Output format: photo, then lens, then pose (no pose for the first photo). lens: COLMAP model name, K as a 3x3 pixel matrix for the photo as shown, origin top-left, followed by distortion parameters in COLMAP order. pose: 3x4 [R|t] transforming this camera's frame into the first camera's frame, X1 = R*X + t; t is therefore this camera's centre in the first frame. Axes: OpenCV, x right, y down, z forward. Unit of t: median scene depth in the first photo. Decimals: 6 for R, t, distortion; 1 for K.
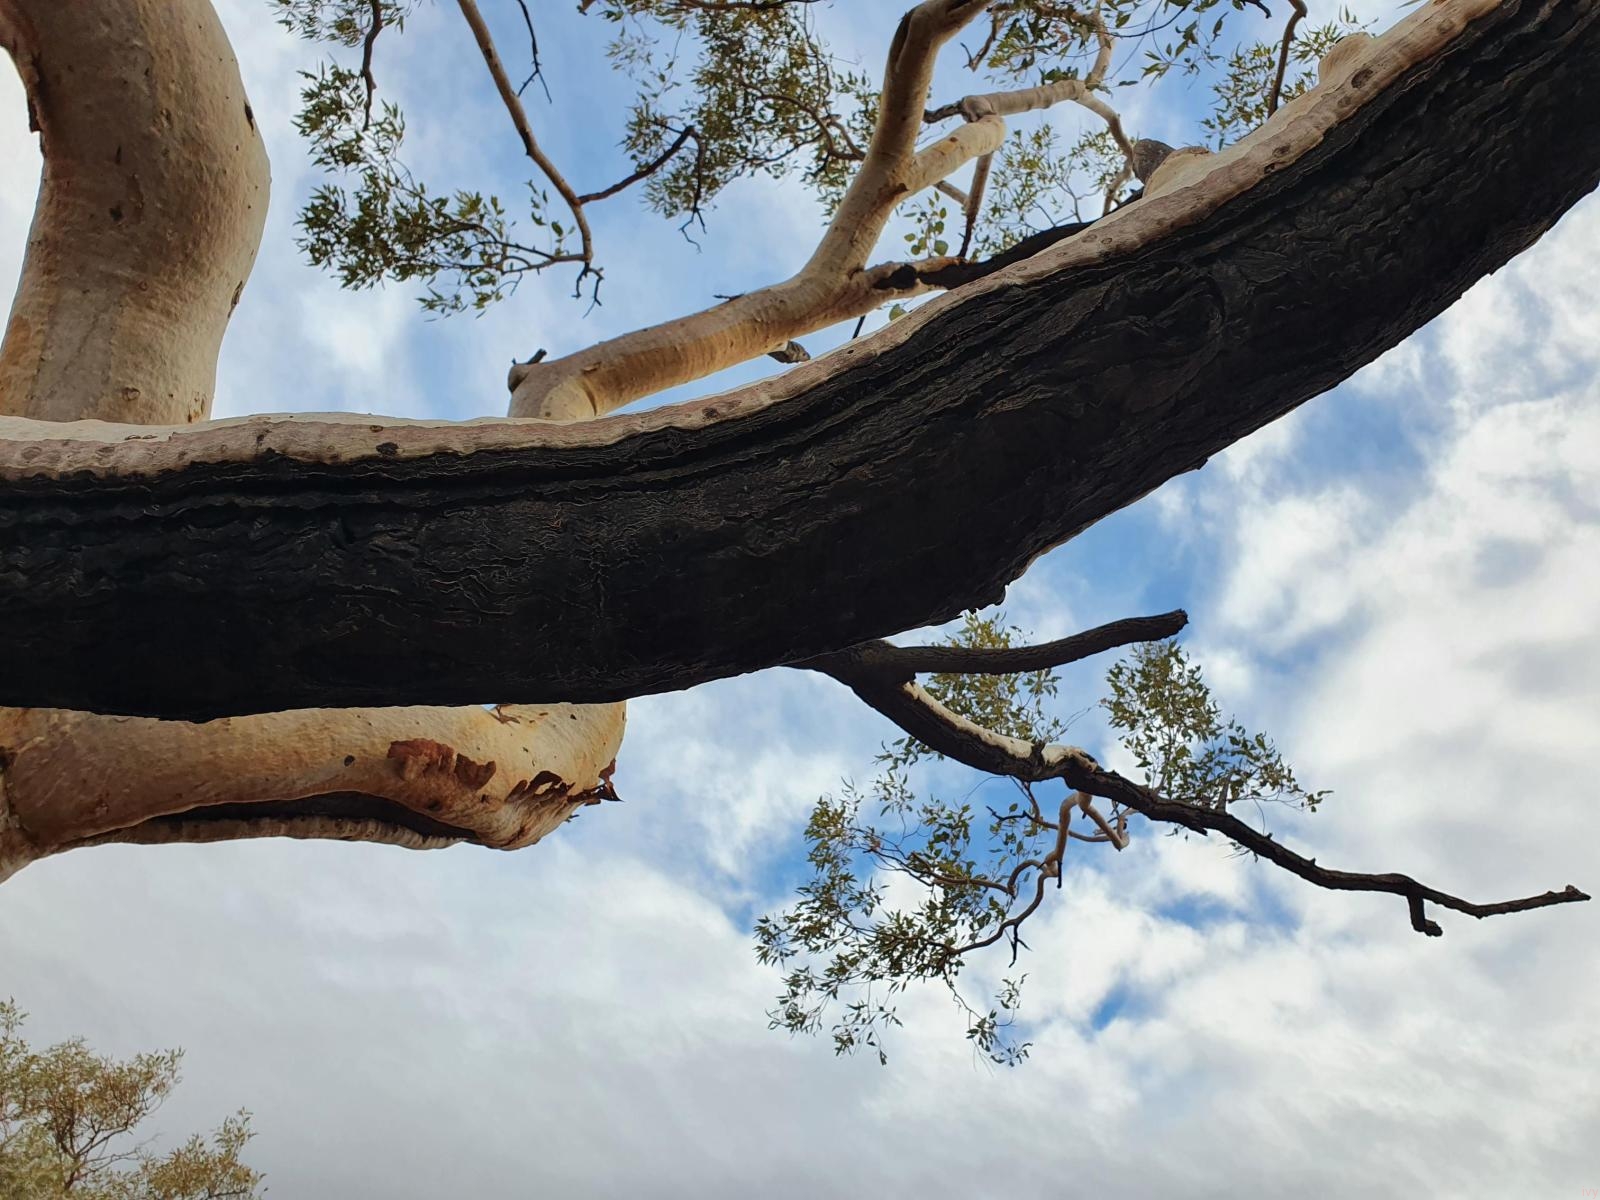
lens RADIAL K [[1187.8, 0, 800.0], [0, 1187.8, 600.0], [0, 0, 1]] dist [-0.061176, 0.092875]
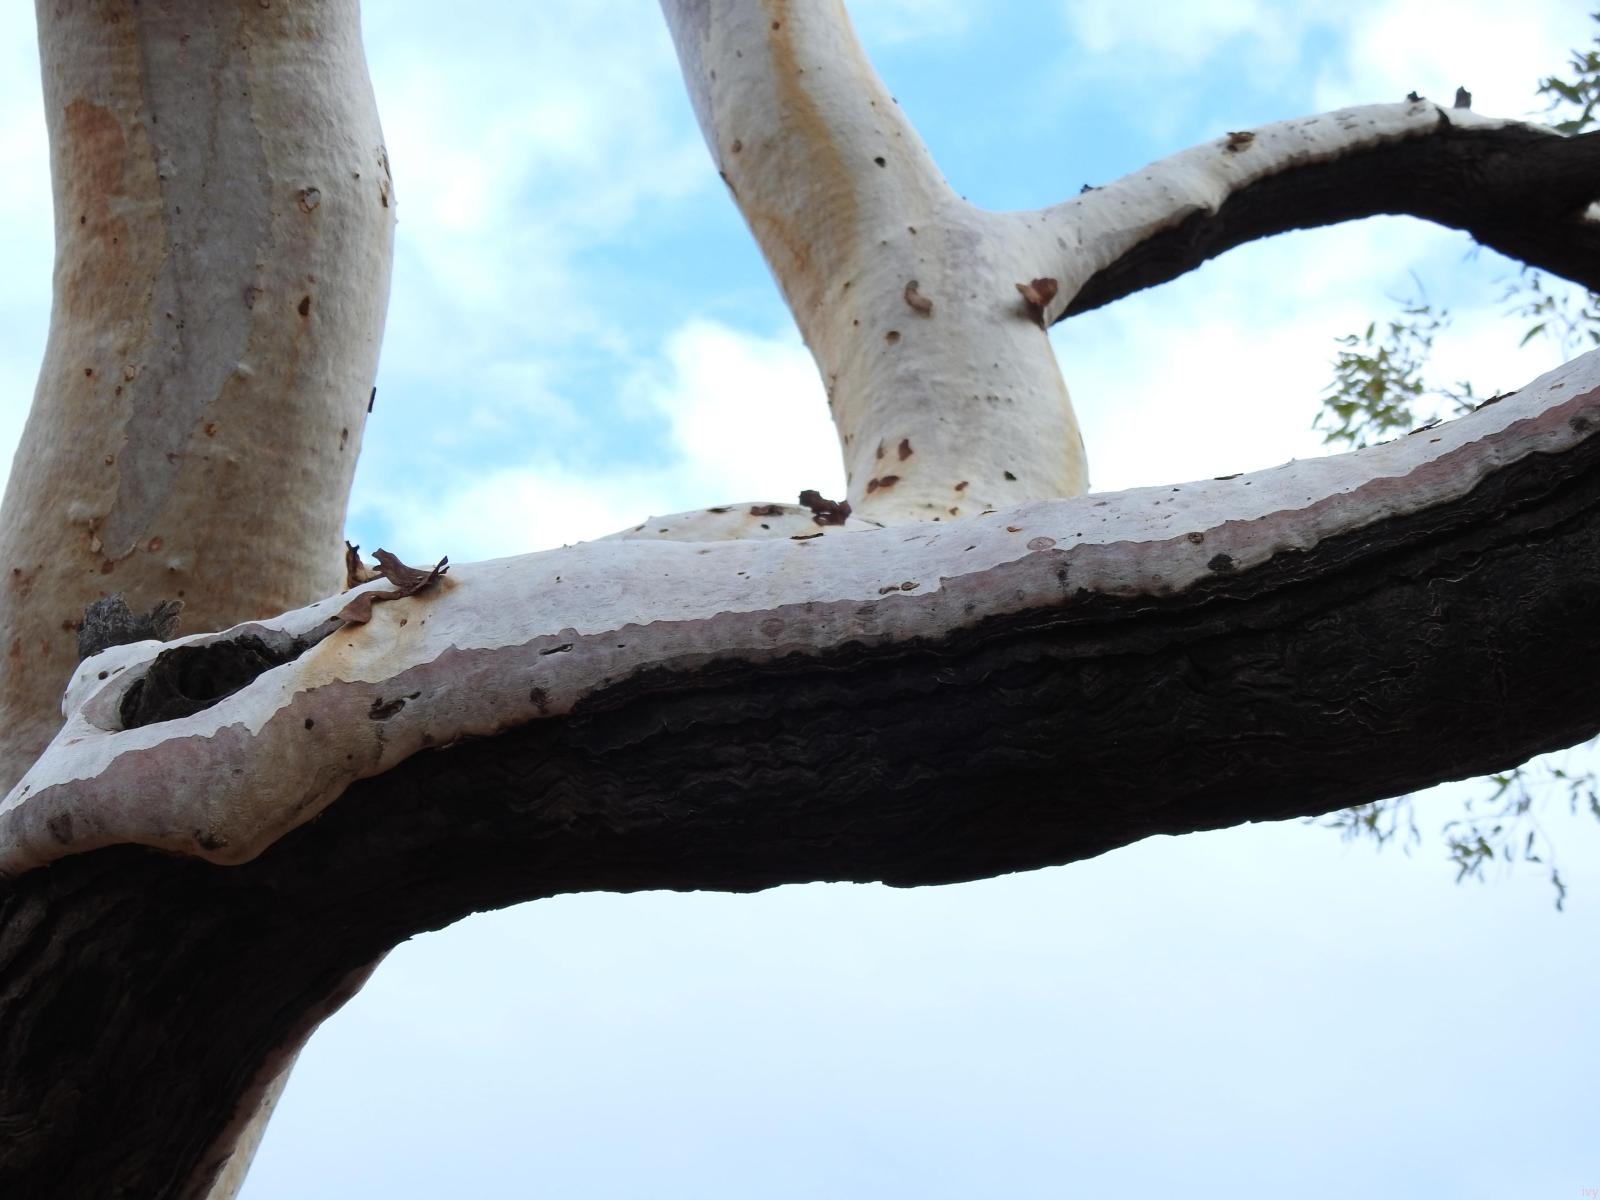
lens RADIAL K [[3130.2, 0, 800.0], [0, 3130.2, 600.0], [0, 0, 1]] dist [-0.031916, 0.350811]
pose [[0.976187, -0.182593, -0.117126, -0.380279], [0.208513, 0.938732, 0.274417, -0.769319], [0.059843, -0.292304, 0.954451, -1.144168]]
